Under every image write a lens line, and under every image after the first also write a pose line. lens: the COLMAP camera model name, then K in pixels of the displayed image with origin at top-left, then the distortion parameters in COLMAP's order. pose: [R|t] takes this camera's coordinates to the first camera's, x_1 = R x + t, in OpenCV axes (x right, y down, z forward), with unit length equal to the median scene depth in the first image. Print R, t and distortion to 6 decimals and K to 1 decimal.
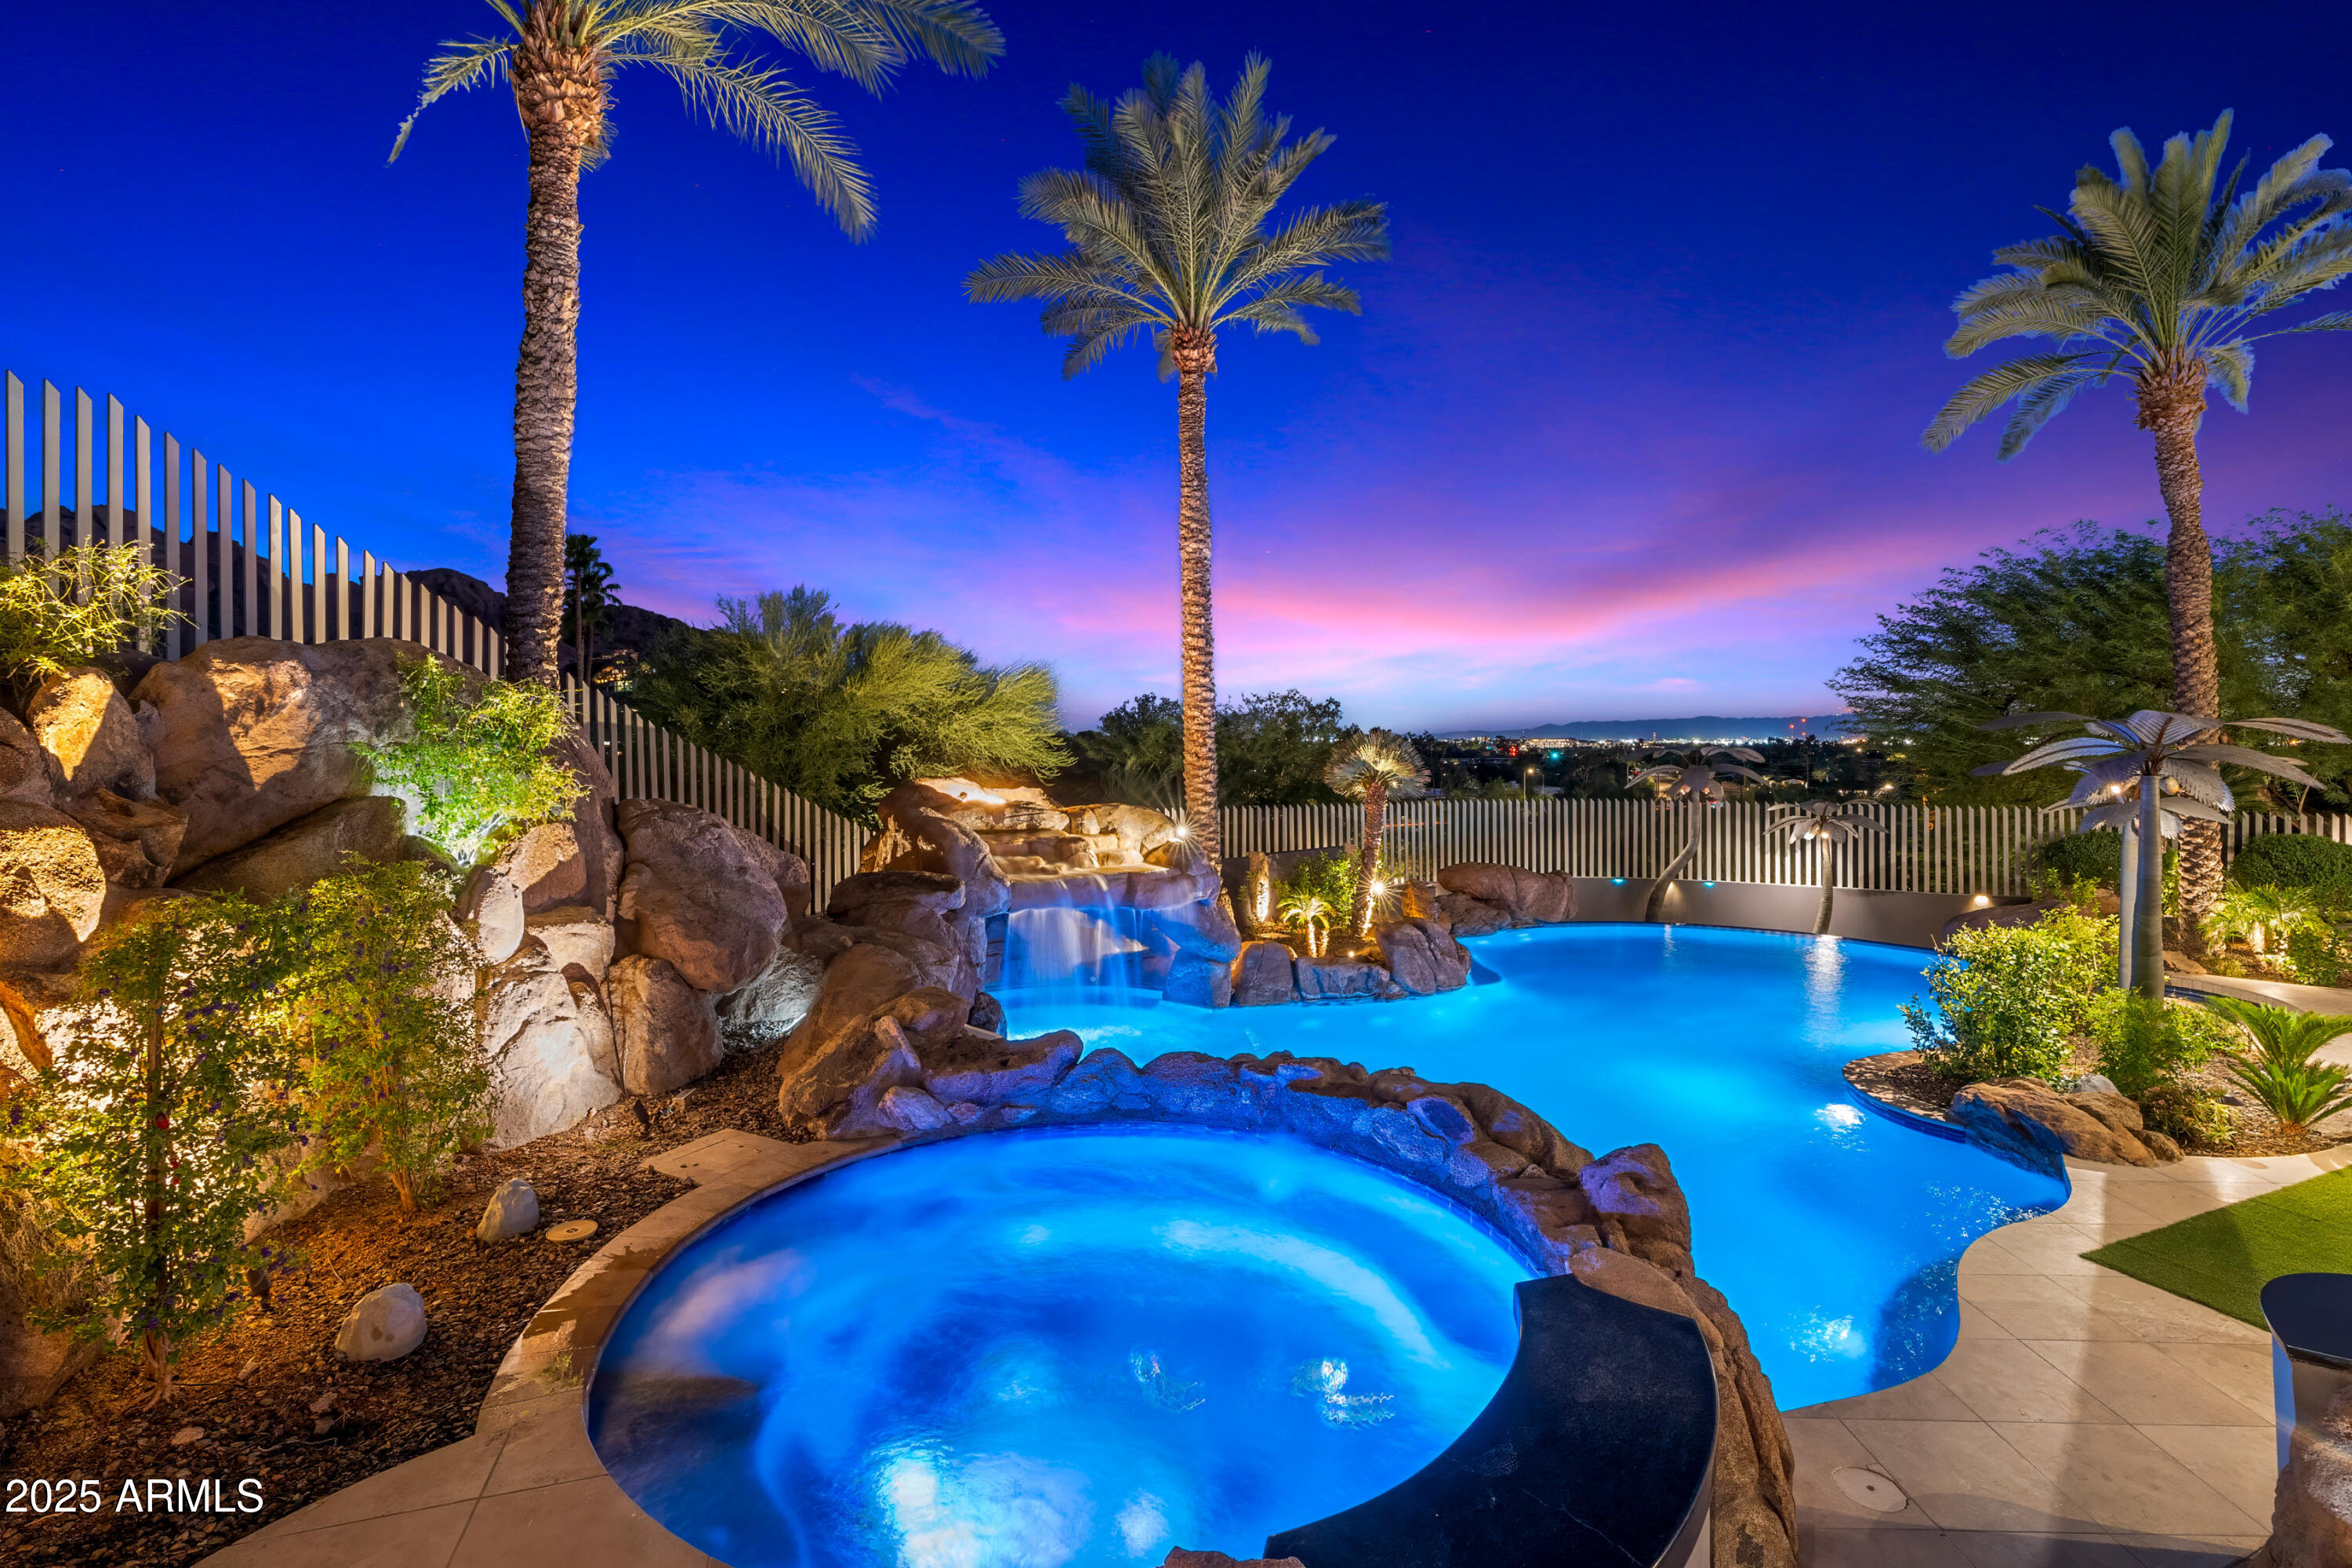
lens RADIAL K [[1089.4, 0, 1175.5], [0, 1089.4, 740.0], [0, 0, 1]] dist [0.000115, -0.000017]
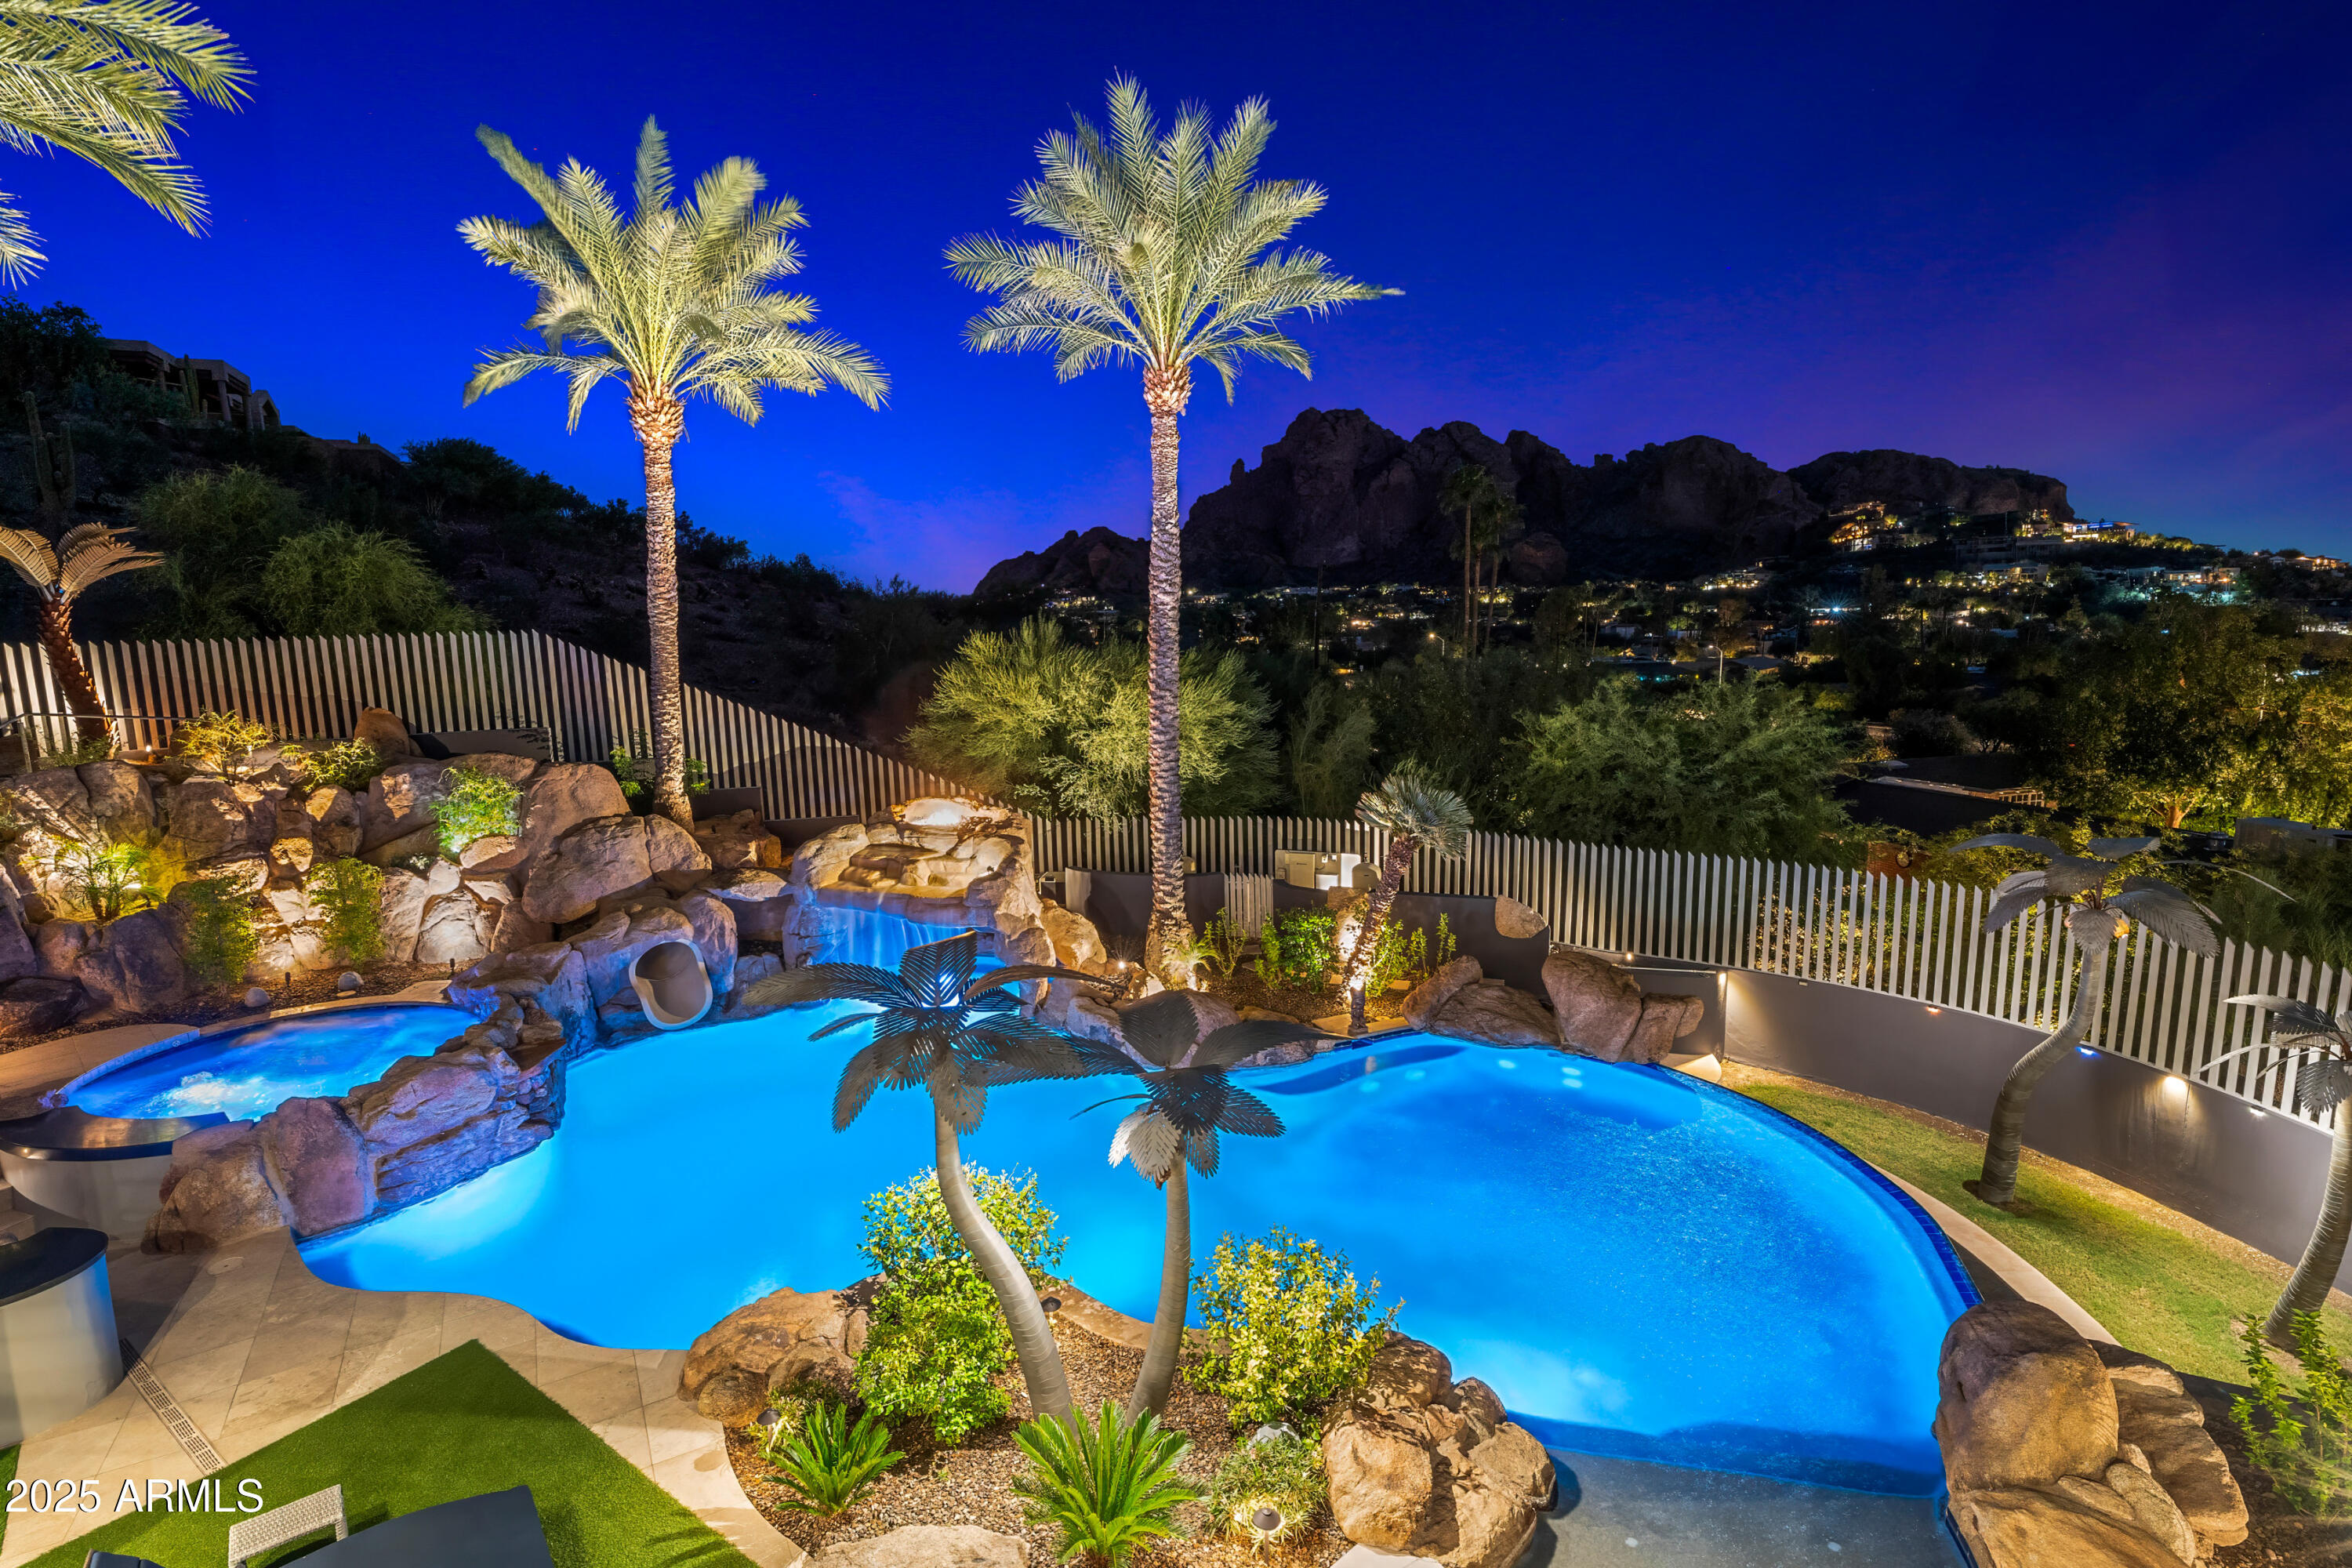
lens RADIAL K [[1078.9, 0, 1136.1], [0, 1078.9, 790.4], [0, 0, 1]] dist [-0.001077, 0.000116]
pose [[0.523691, 0.115395, -0.844057, 2.486963], [0.023611, 0.988437, 0.149784, -0.399385], [0.851581, -0.098370, 0.514911, 1.174787]]
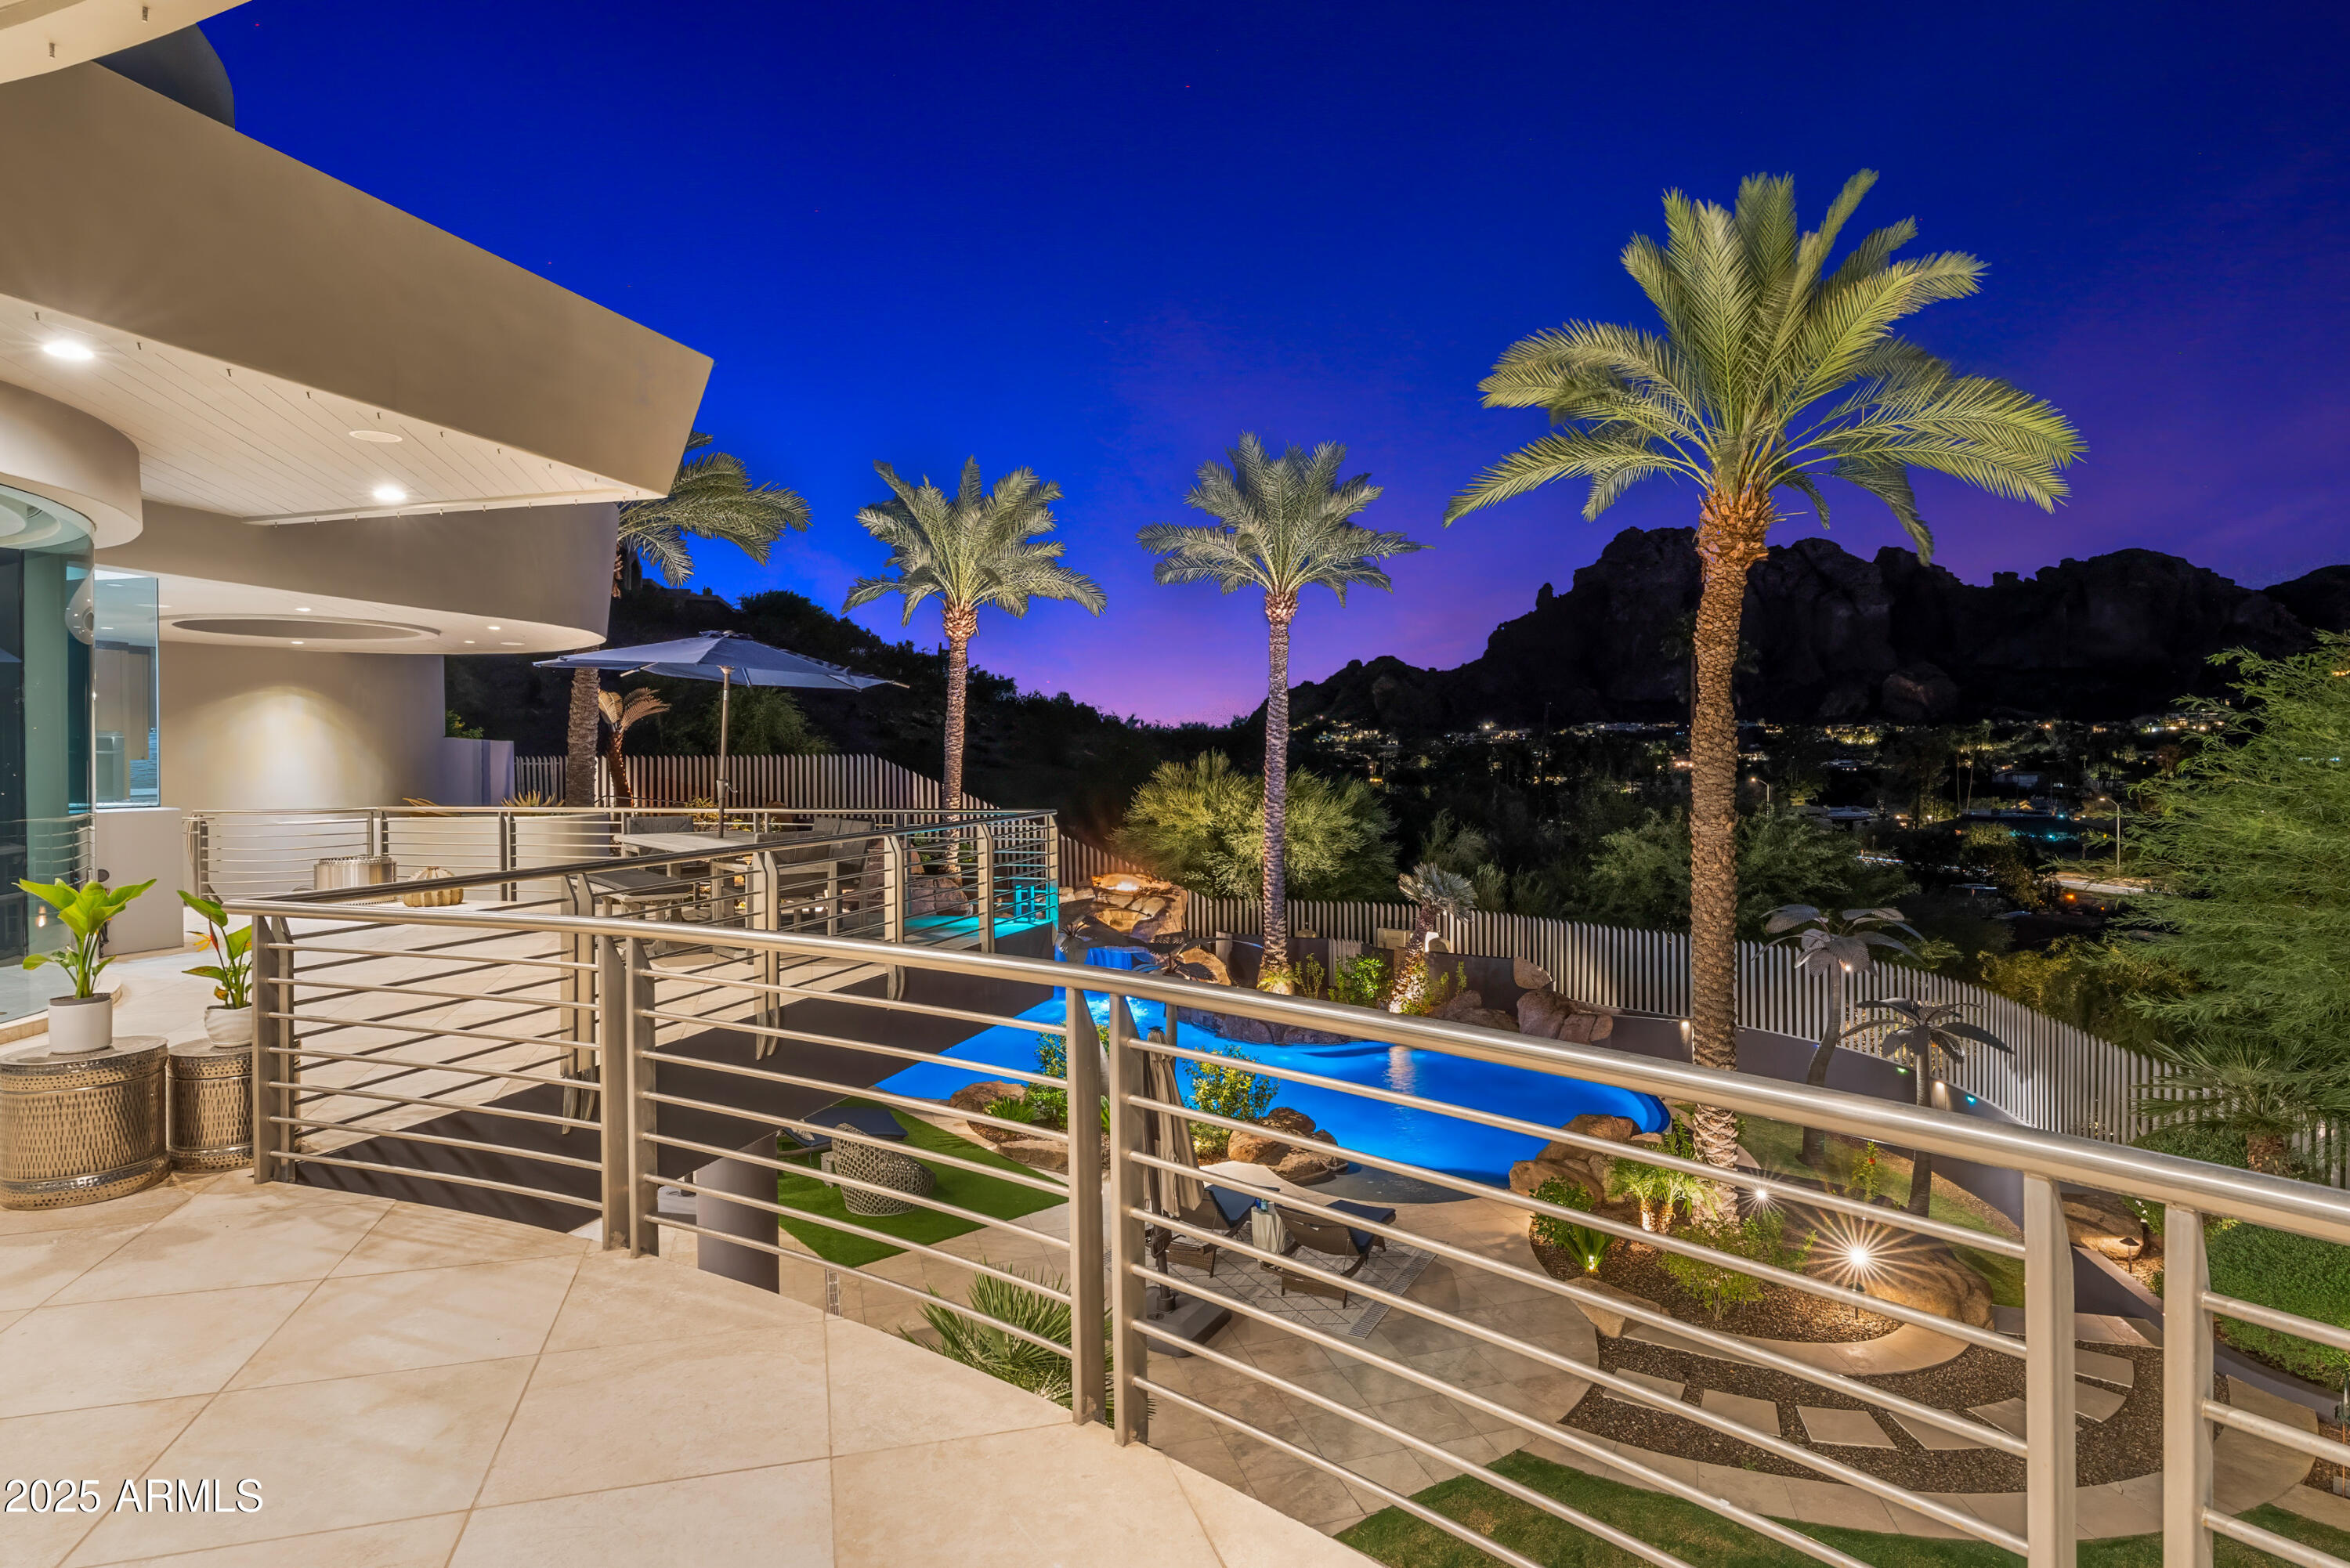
lens RADIAL K [[1327.7, 0, 1298.1], [0, 1327.7, 770.0], [0, 0, 1]] dist [-0.003013, -0.000035]
pose [[0.407253, 0.001506, -0.913314, 5.075512], [0.004271, 0.999985, 0.003553, -0.375807], [0.913305, -0.005348, 0.407241, 0.662145]]
